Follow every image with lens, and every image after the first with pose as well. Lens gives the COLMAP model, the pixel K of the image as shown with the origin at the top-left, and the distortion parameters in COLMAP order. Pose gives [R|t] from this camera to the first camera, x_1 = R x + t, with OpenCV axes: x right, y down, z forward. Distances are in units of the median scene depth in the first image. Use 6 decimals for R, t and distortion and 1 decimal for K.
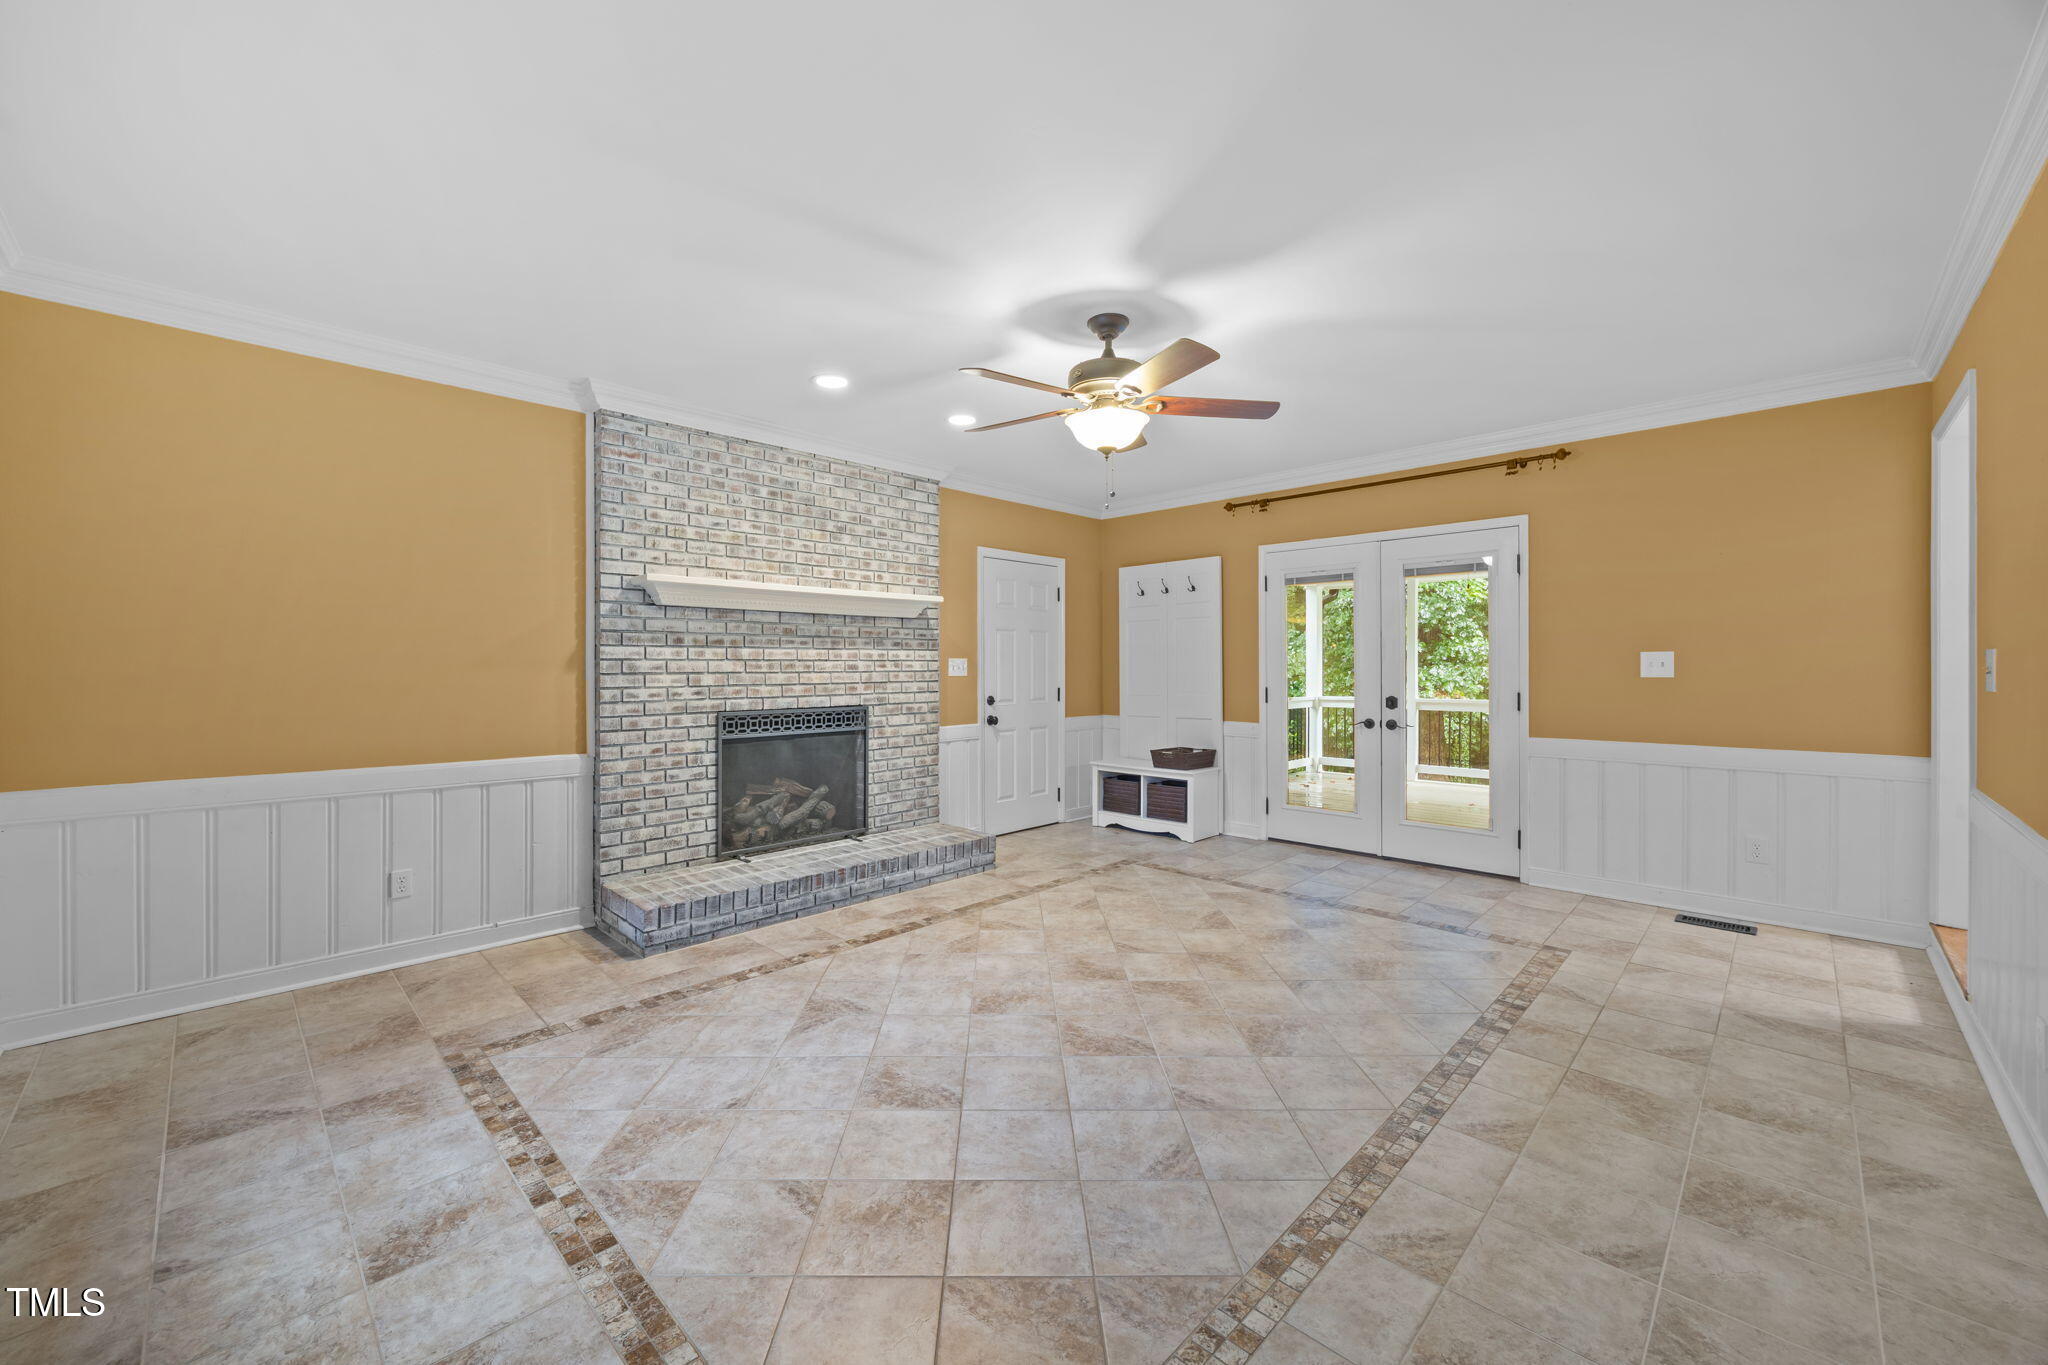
lens RADIAL K [[792.8, 0, 992.1], [0, 792.8, 666.4], [0, 0, 1]] dist [-0.001346, 0.000005]
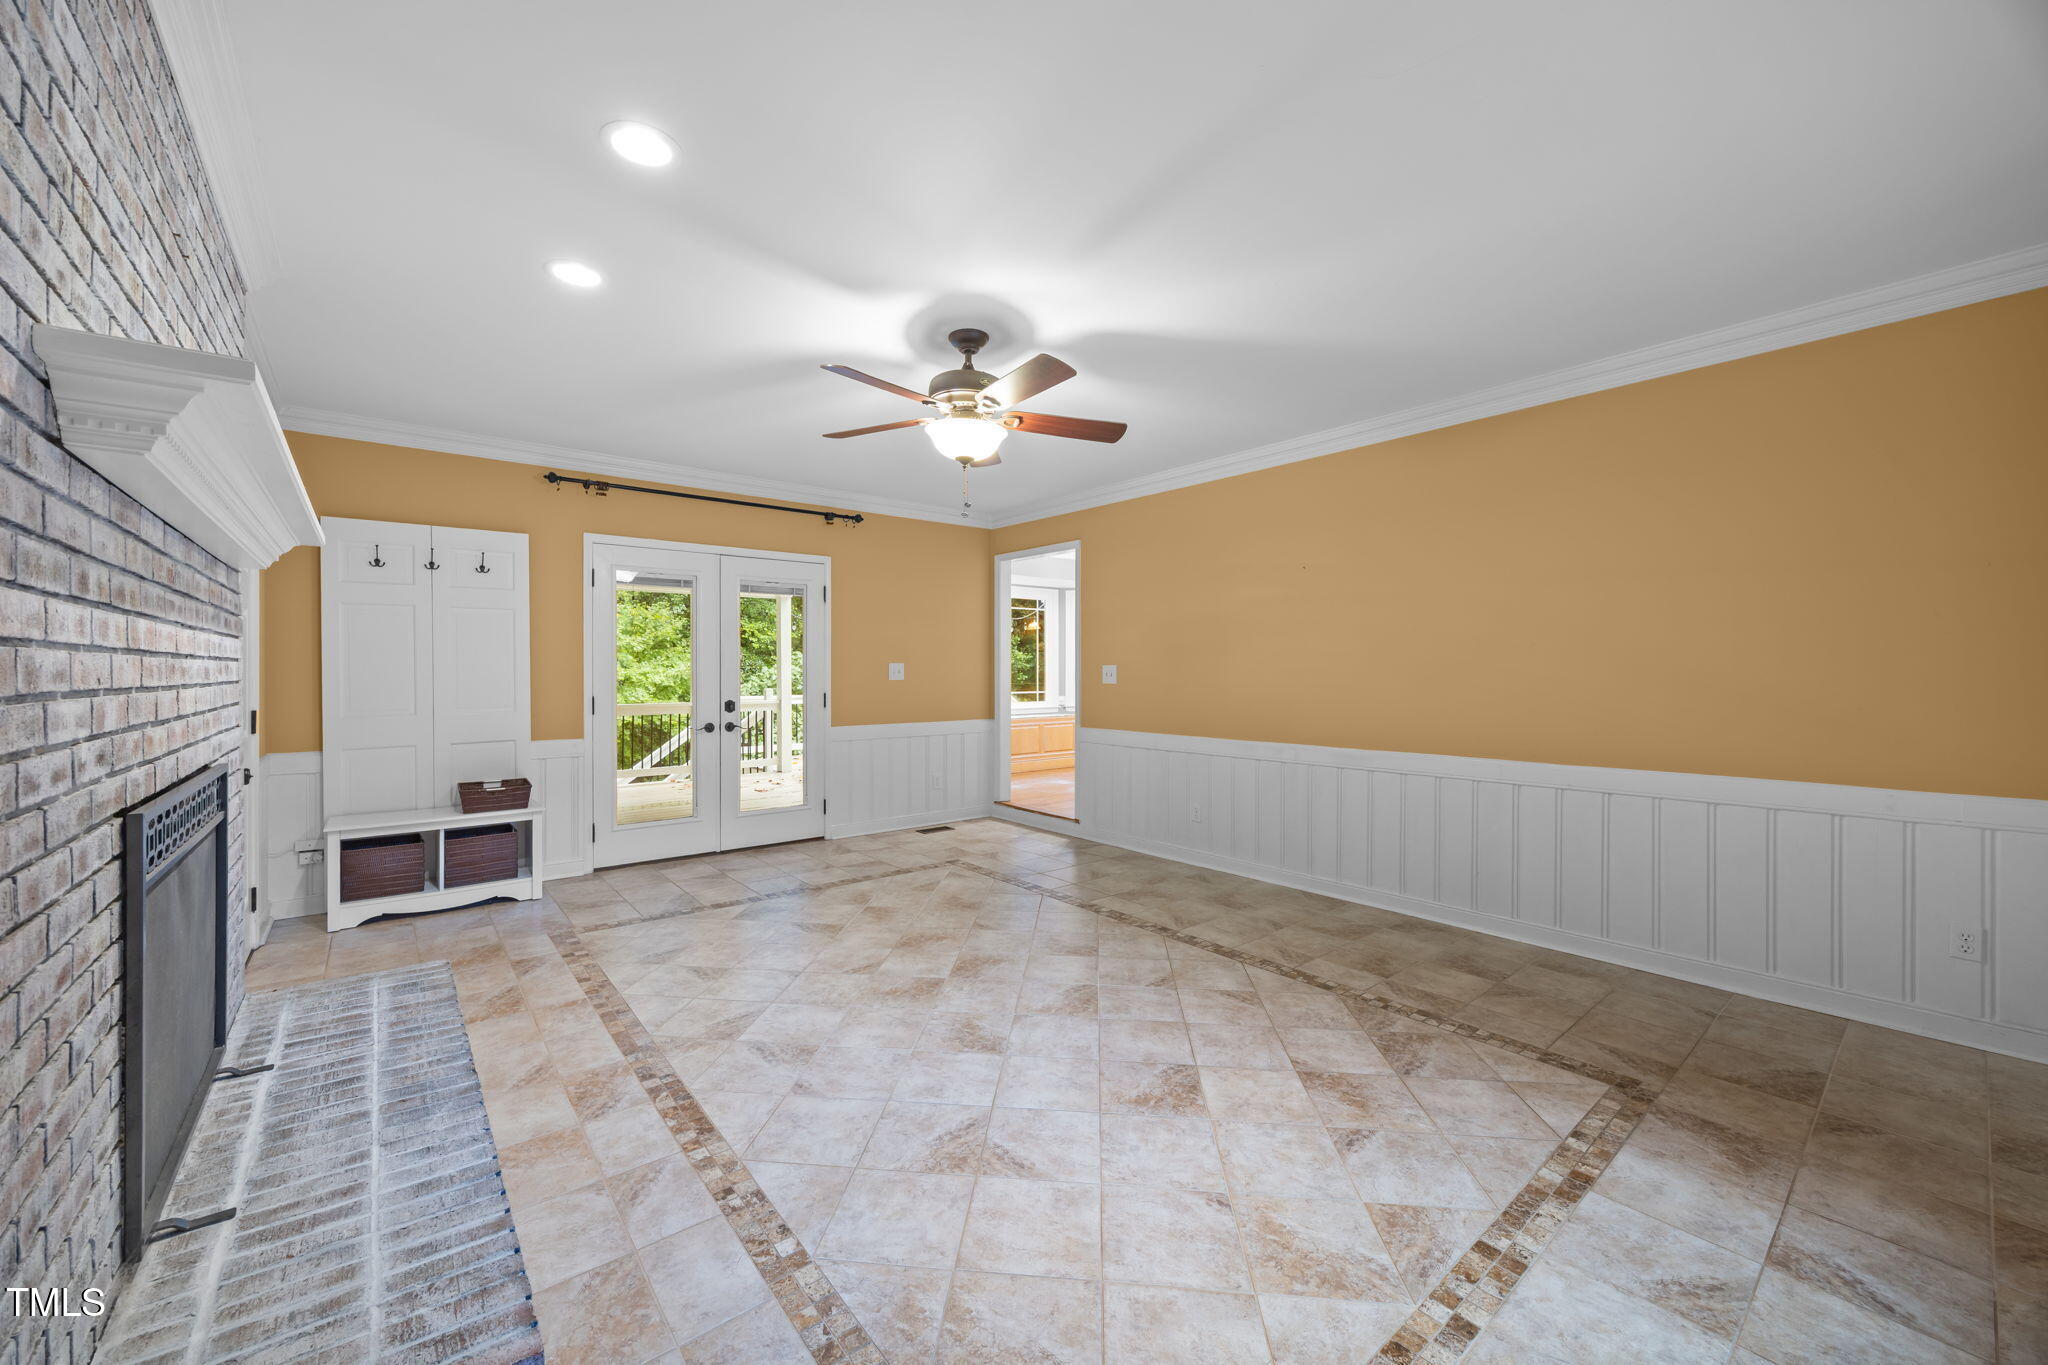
lens RADIAL K [[788.2, 0, 1012.4], [0, 788.2, 675.8], [0, 0, 1]] dist [-0.000402, -0.000461]
pose [[0.094156, -0.001975, 0.995555, -0.633956], [-0.001111, 0.999997, 0.002089, 0.002126], [-0.995557, -0.001302, 0.094154, 0.621492]]
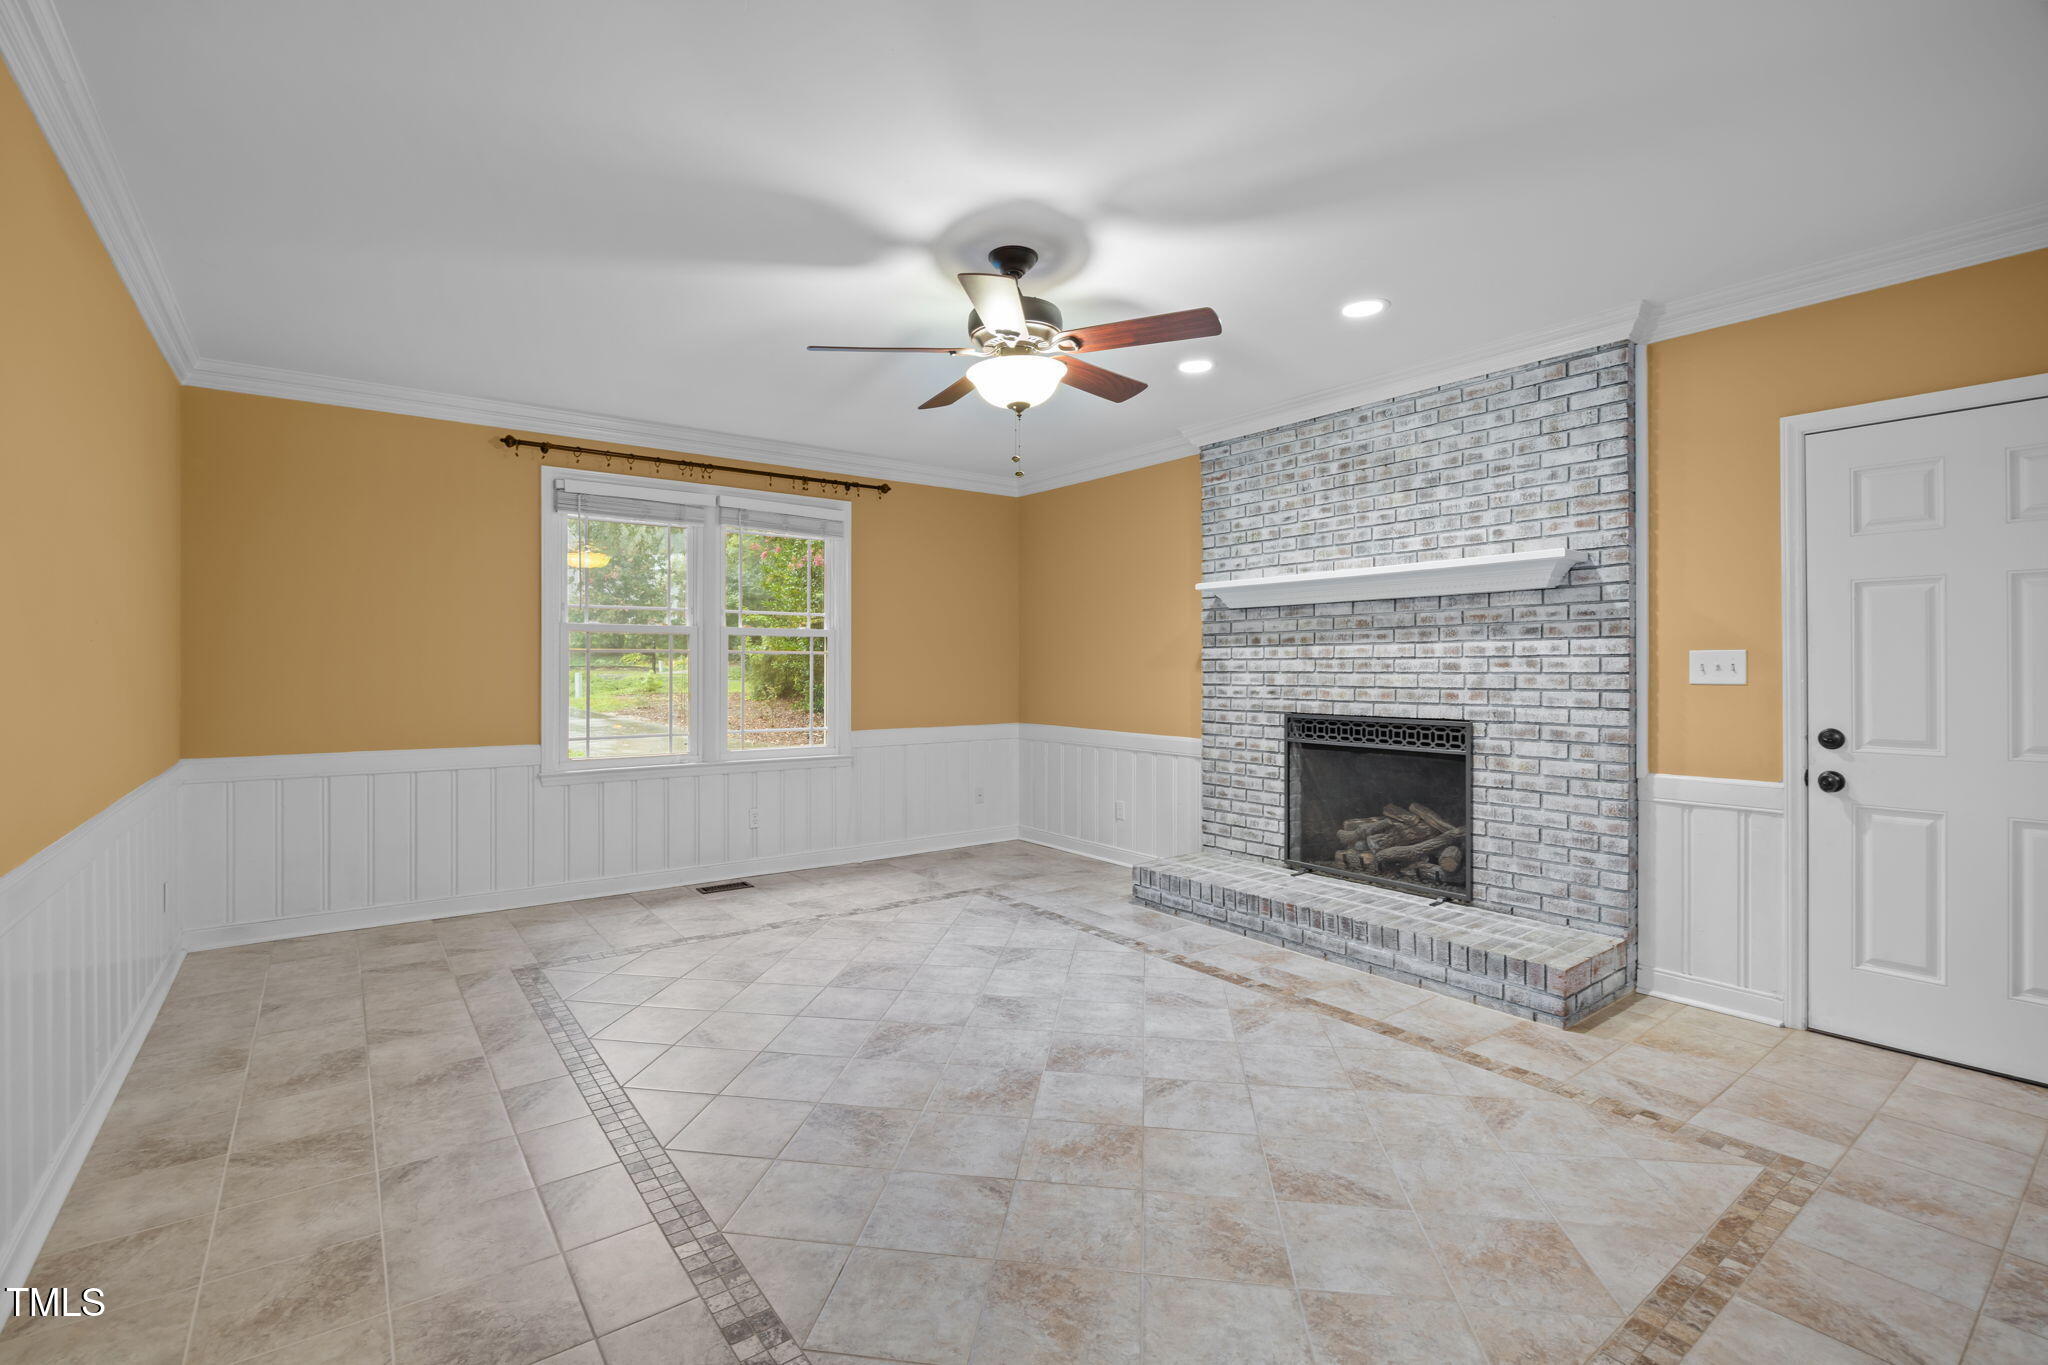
lens RADIAL K [[908.0, 0, 1017.8], [0, 908.0, 662.5], [0, 0, 1]] dist [-0.011970, 0.000203]
pose [[-0.127362, -0.003443, -0.991850, 0.801605], [0.001159, 0.999993, -0.003620, -0.000201], [0.991856, -0.001611, -0.127357, 0.825036]]
